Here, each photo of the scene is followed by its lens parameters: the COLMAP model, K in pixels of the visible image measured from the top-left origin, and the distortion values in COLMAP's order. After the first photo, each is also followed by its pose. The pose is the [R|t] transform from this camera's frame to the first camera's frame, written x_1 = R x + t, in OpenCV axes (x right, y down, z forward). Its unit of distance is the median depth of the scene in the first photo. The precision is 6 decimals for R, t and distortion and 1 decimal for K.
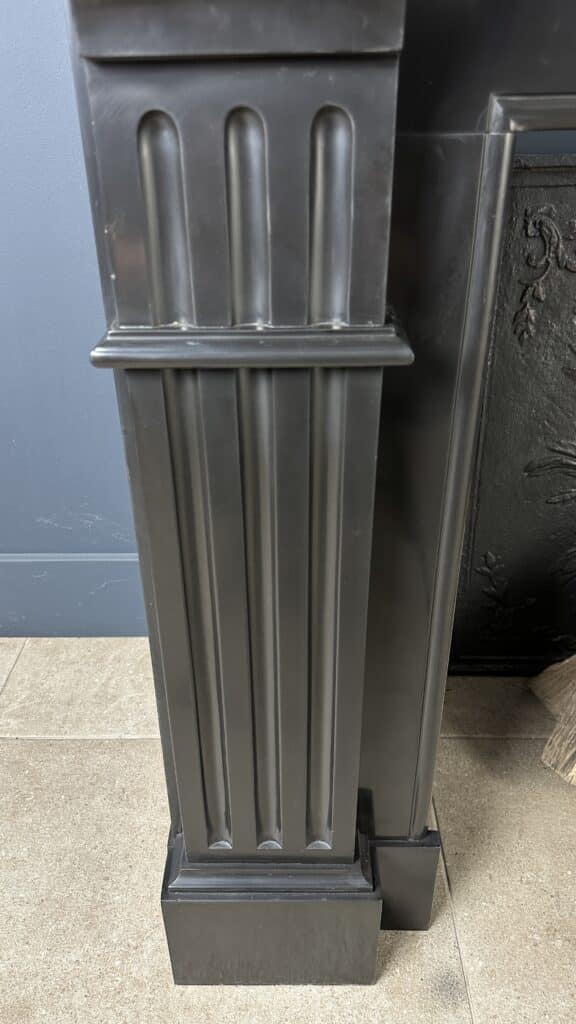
lens RADIAL K [[711.6, 0, 288.0], [0, 711.6, 512.0], [0, 0, 1]] dist [0.070268, -0.126407]
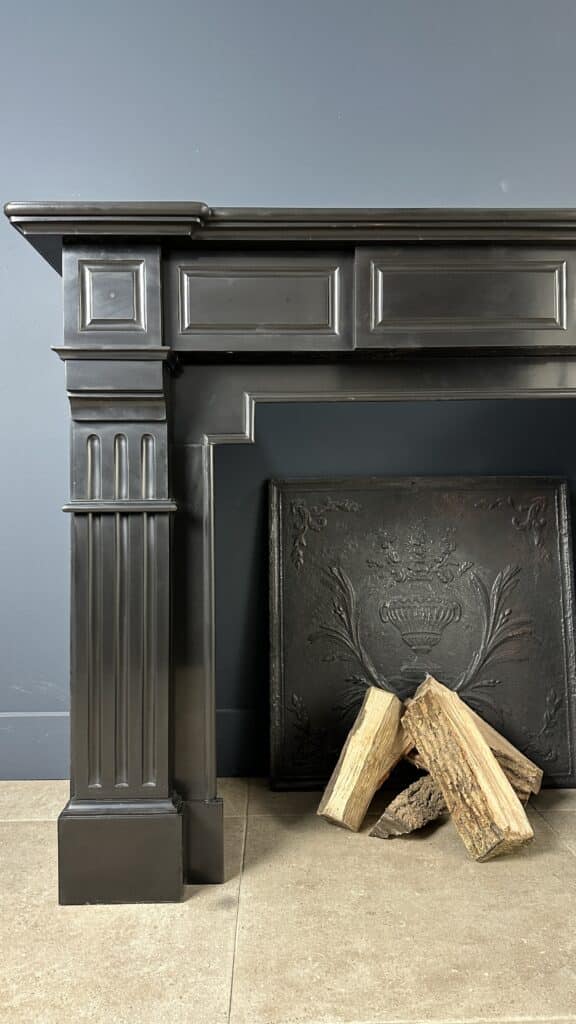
lens RADIAL K [[711.6, 0, 288.0], [0, 711.6, 512.0], [0, 0, 1]] dist [0.070268, -0.126407]
pose [[0.999544, 0.003813, 0.029956, 0.337338], [0.011434, 0.870342, -0.492315, 0.759202], [-0.027949, 0.492433, 0.869901, -0.941810]]
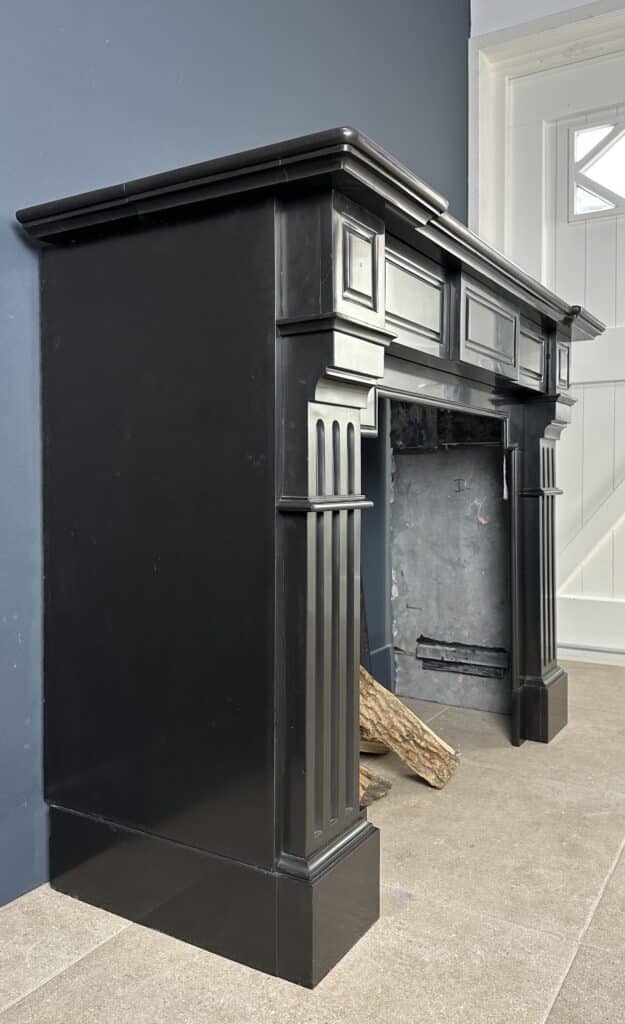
lens RADIAL K [[768.1, 0, 315.9], [0, 768.1, 492.7], [0, 0, 1]] dist [0.105237, -0.244219]
pose [[0.511284, -0.005393, 0.859395, -1.519317], [0.432980, 0.865414, -0.252164, 0.247150], [-0.742373, 0.501028, 0.444808, -0.112138]]
